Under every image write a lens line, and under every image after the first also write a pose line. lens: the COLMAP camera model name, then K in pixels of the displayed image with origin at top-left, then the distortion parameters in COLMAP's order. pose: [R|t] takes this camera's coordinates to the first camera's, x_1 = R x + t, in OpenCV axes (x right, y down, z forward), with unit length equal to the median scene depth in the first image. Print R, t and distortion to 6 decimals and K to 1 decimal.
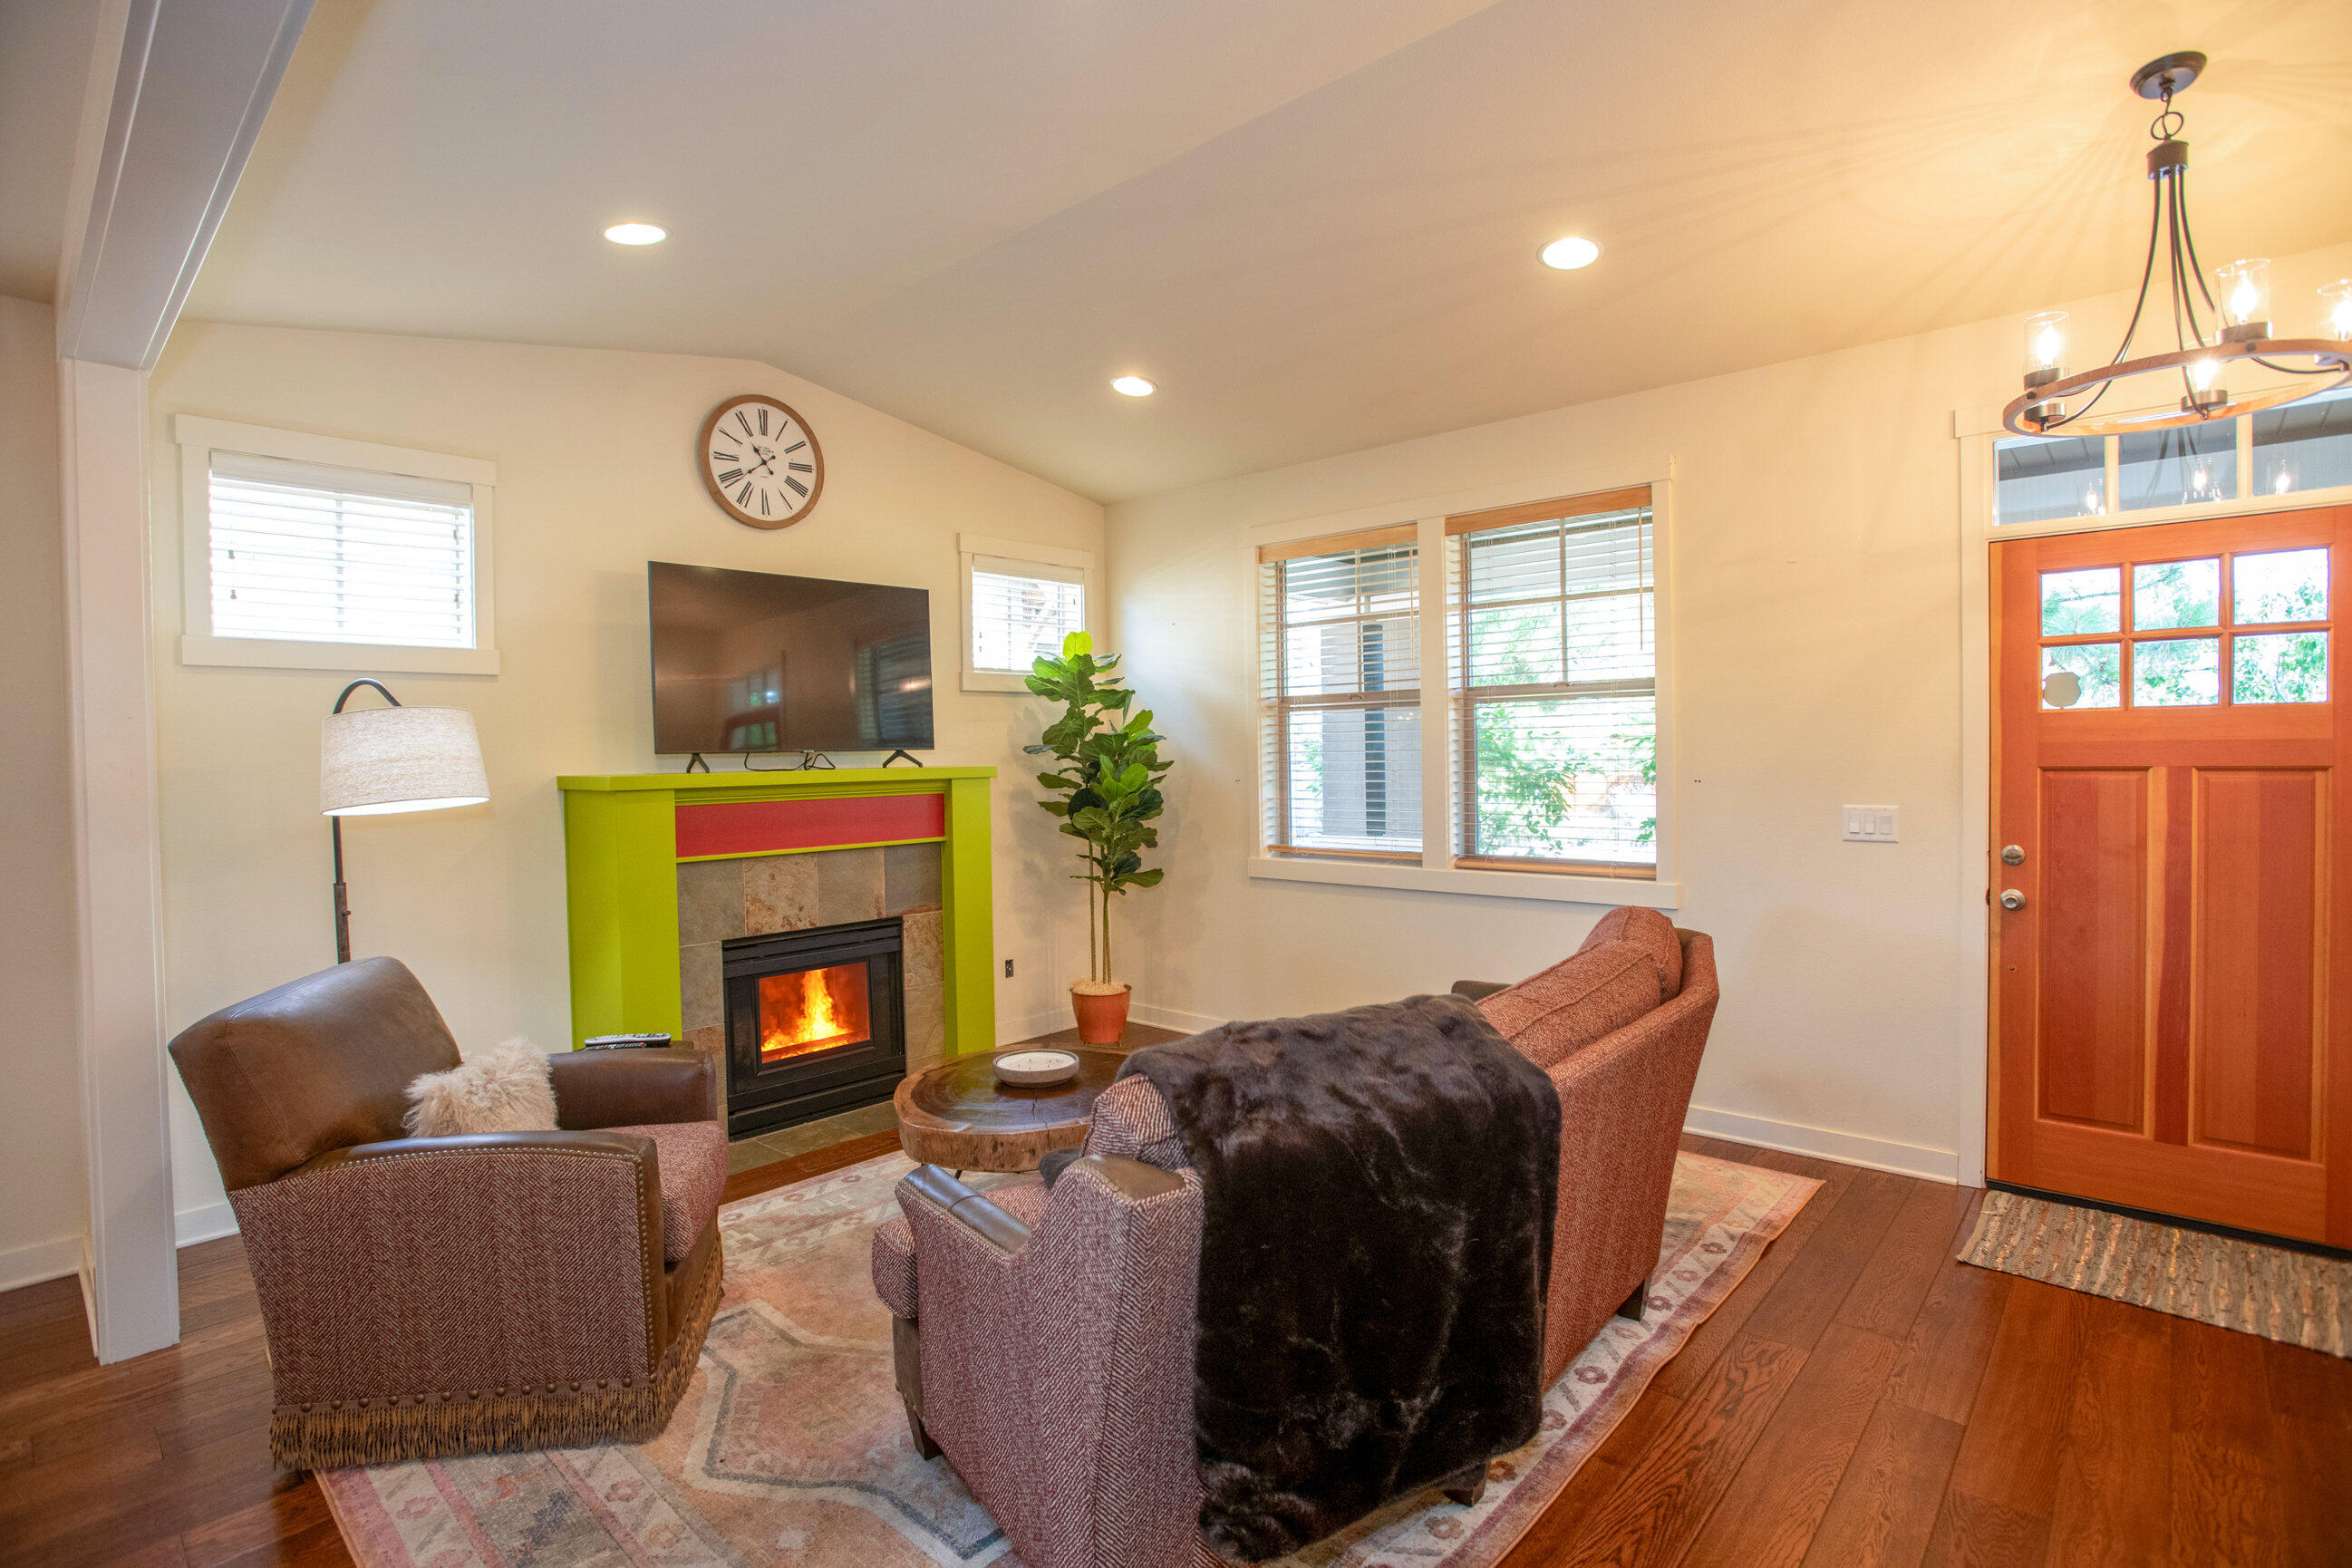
lens RADIAL K [[1142.3, 0, 1176.0], [0, 1142.3, 784.0], [0, 0, 1]] dist [-0.069637, 0.029040]
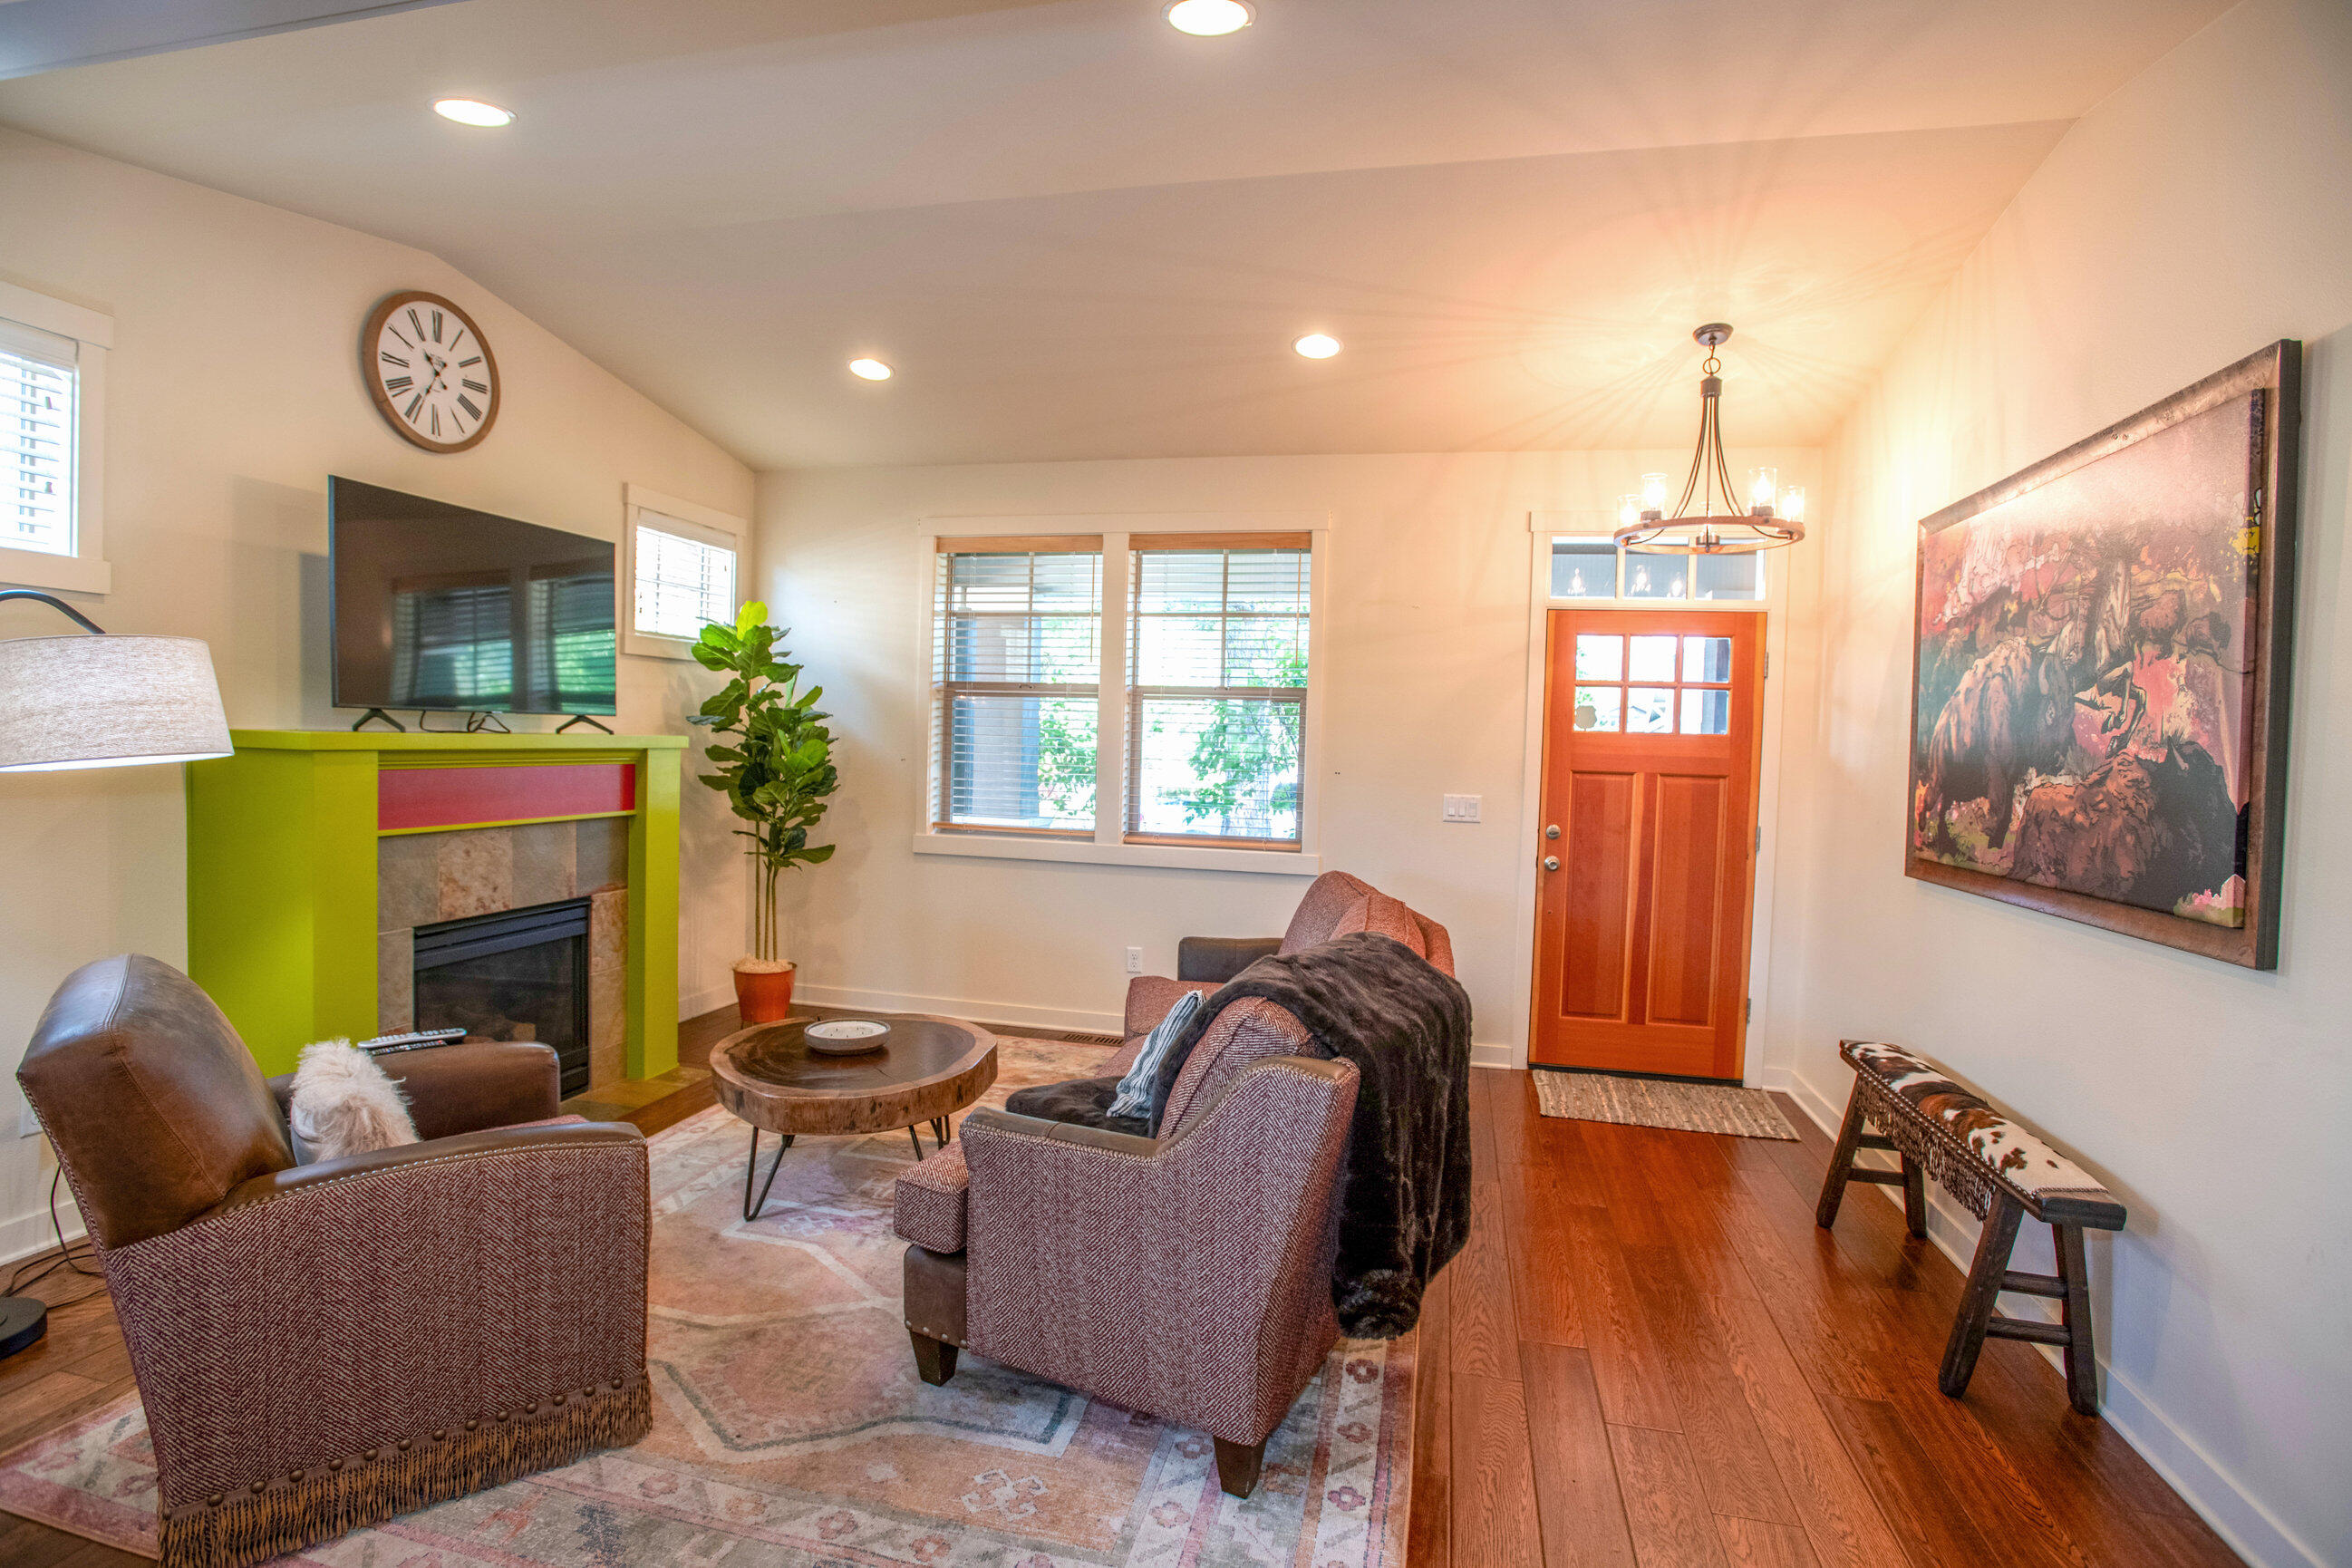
lens RADIAL K [[1134.4, 0, 1176.0], [0, 1134.4, 784.0], [0, 0, 1]] dist [-0.059432, 0.021893]
pose [[0.874084, 0.022530, 0.485253, -0.302301], [-0.029828, 0.999528, 0.007321, 0.005618], [-0.484859, -0.020873, 0.874343, -0.020816]]
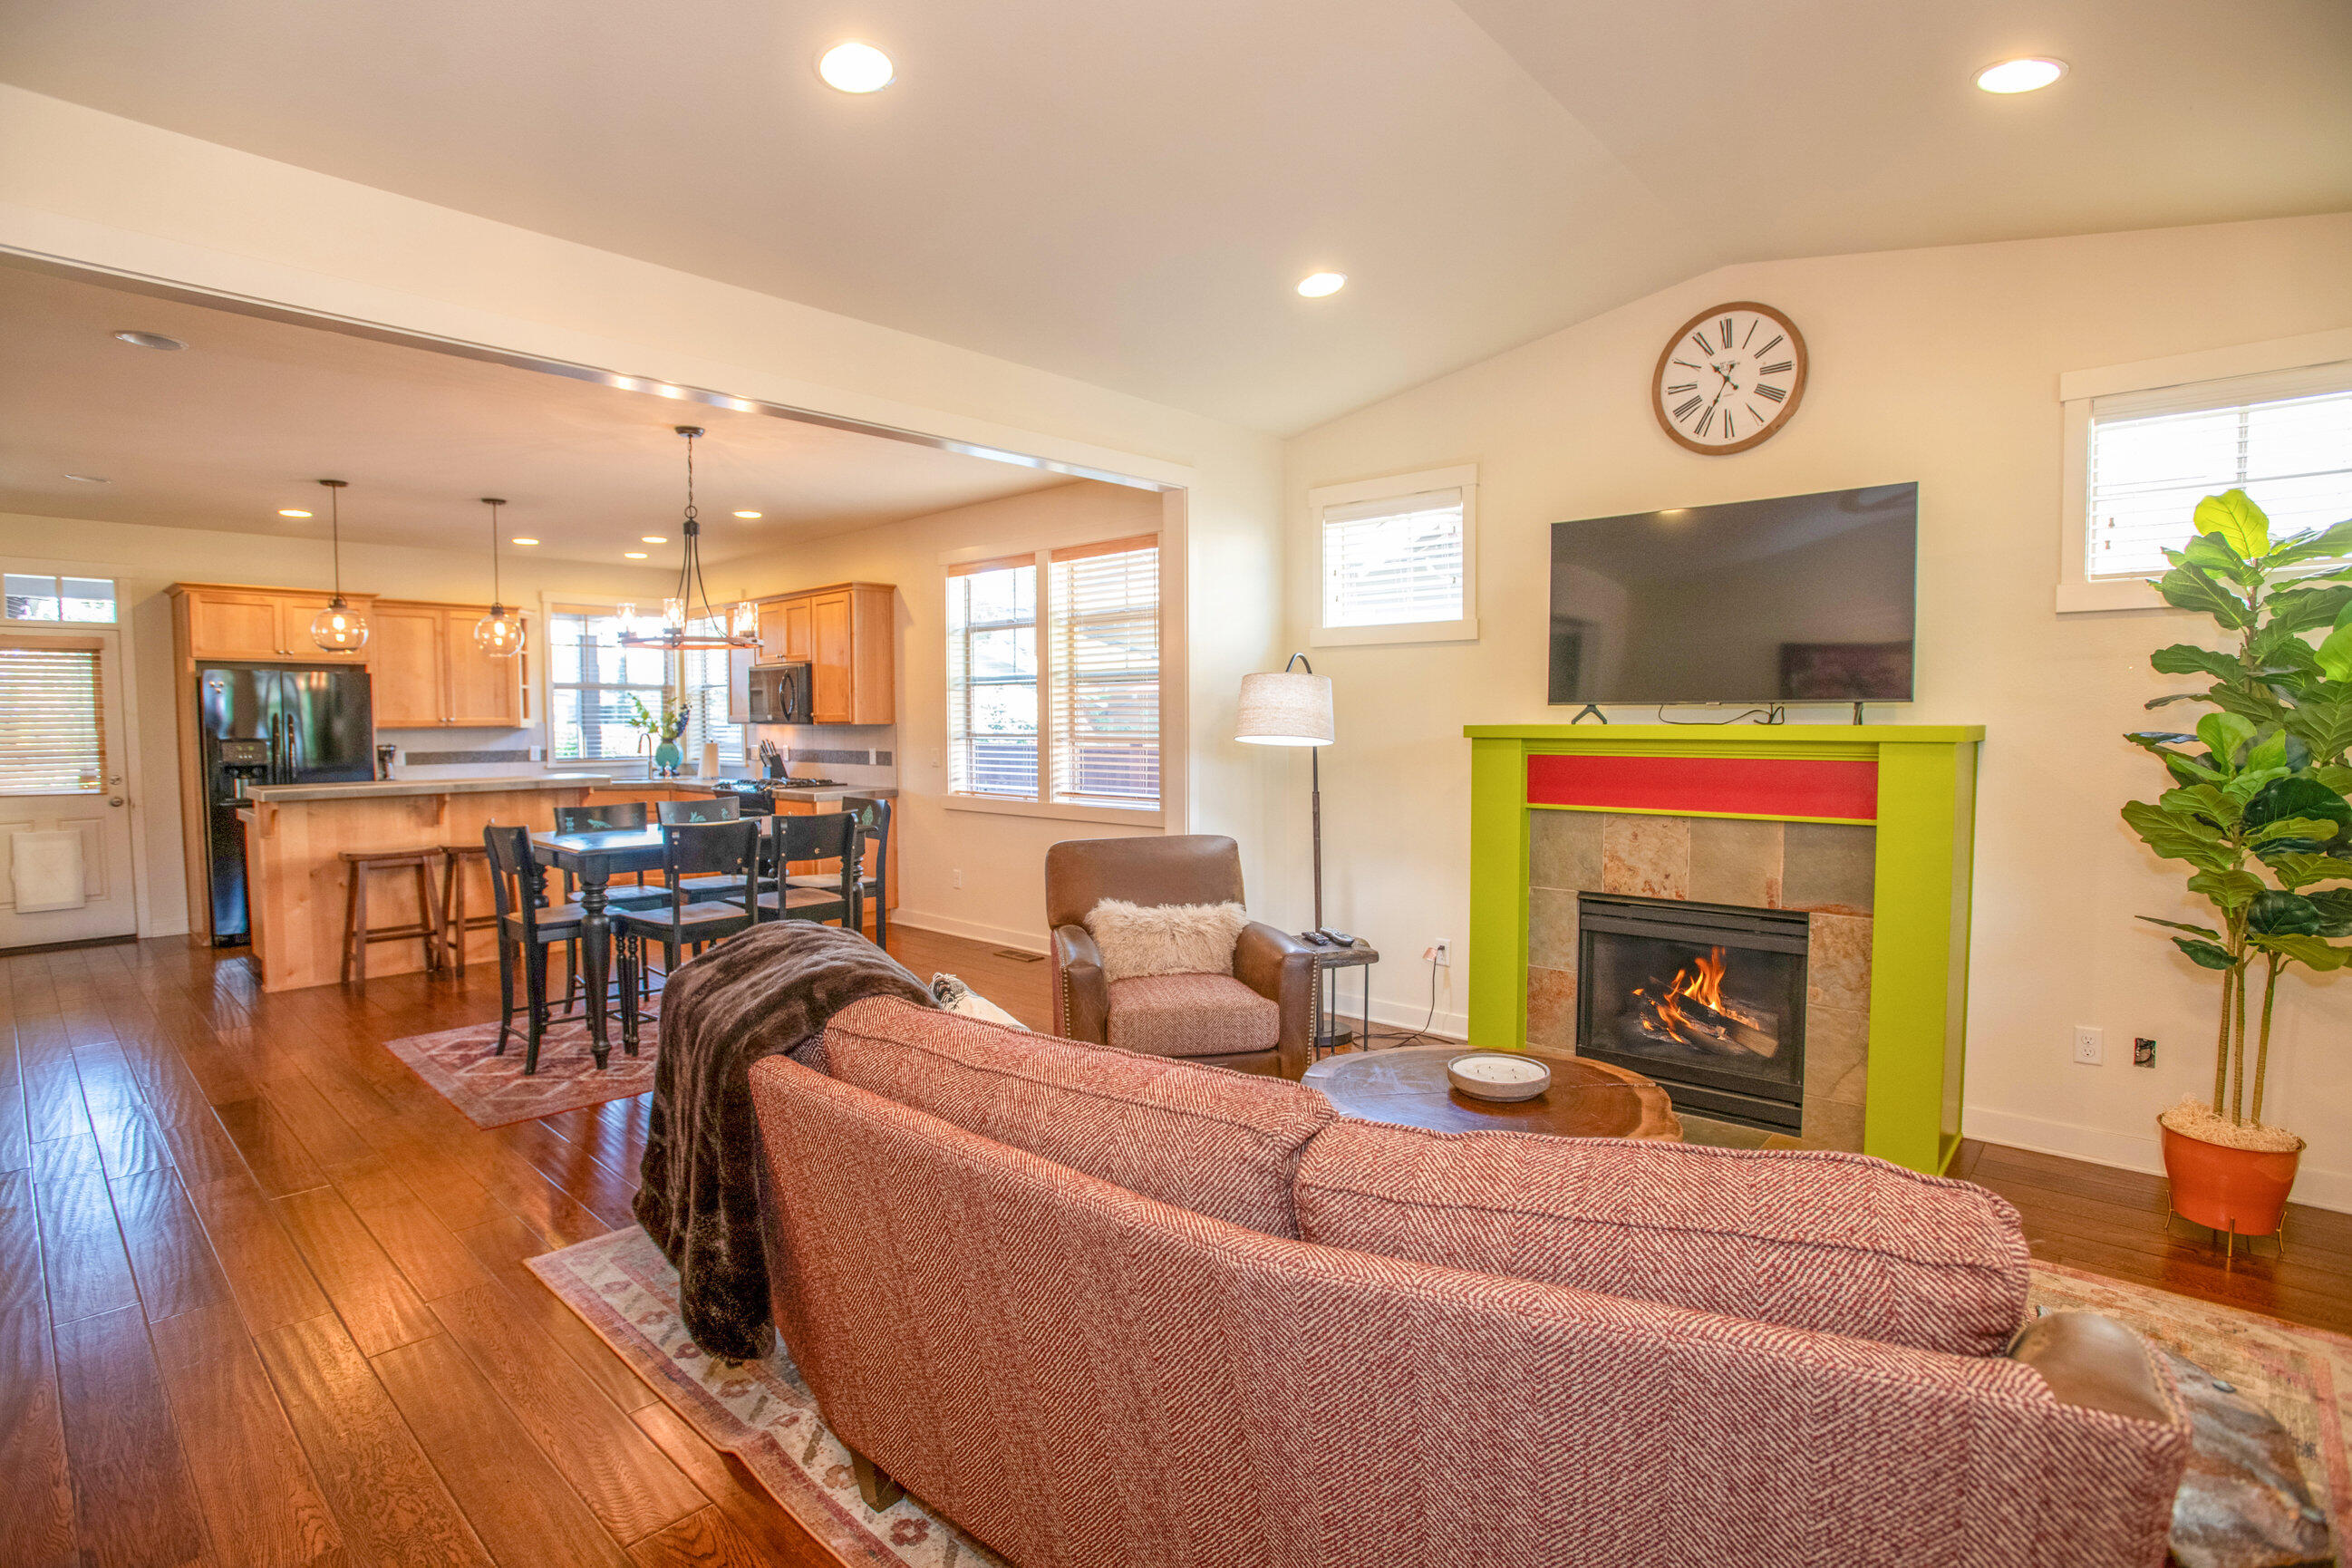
lens RADIAL K [[1134.4, 0, 1176.0], [0, 1134.4, 784.0], [0, 0, 1]] dist [-0.059432, 0.021893]
pose [[0.005418, 0.073706, -0.997265, 0.590084], [-0.022287, 0.997041, 0.073568, -0.022881], [0.999737, 0.021828, 0.007044, 0.623271]]
